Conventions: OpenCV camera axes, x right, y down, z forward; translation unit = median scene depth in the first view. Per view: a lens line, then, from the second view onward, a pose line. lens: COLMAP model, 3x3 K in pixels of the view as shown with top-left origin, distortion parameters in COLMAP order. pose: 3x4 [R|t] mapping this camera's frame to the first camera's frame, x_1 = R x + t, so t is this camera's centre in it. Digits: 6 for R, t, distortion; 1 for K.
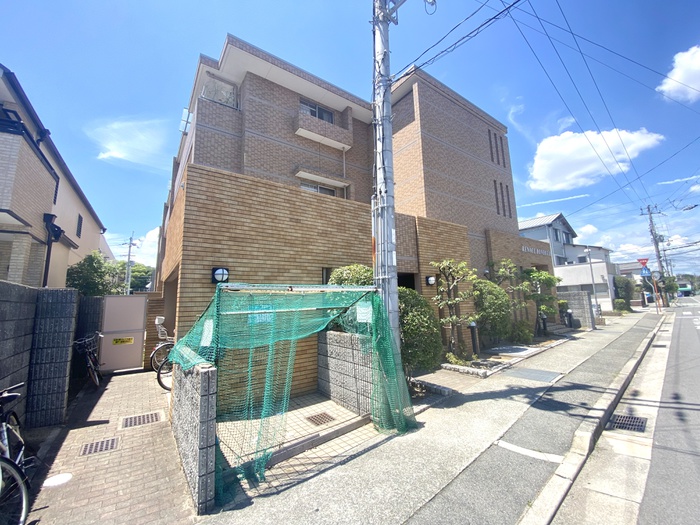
lens RADIAL K [[286.2, 0, 351.7], [0, 286.2, 257.1], [0, 0, 1]] dist [0.023290, -0.023196]
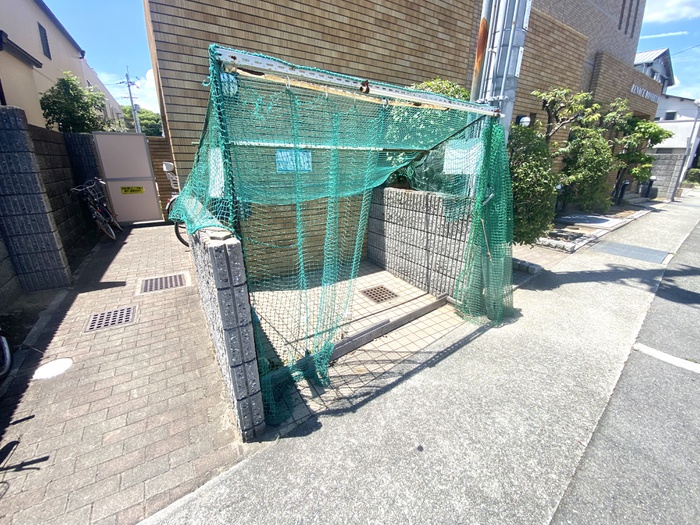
lens RADIAL K [[286.2, 0, 351.7], [0, 286.2, 257.1], [0, 0, 1]] dist [0.023290, -0.023196]
pose [[0.997079, 0.052772, -0.055206, -0.142021], [-0.021638, 0.888450, 0.458463, 0.102639], [0.073242, -0.455930, 0.886997, 0.323582]]
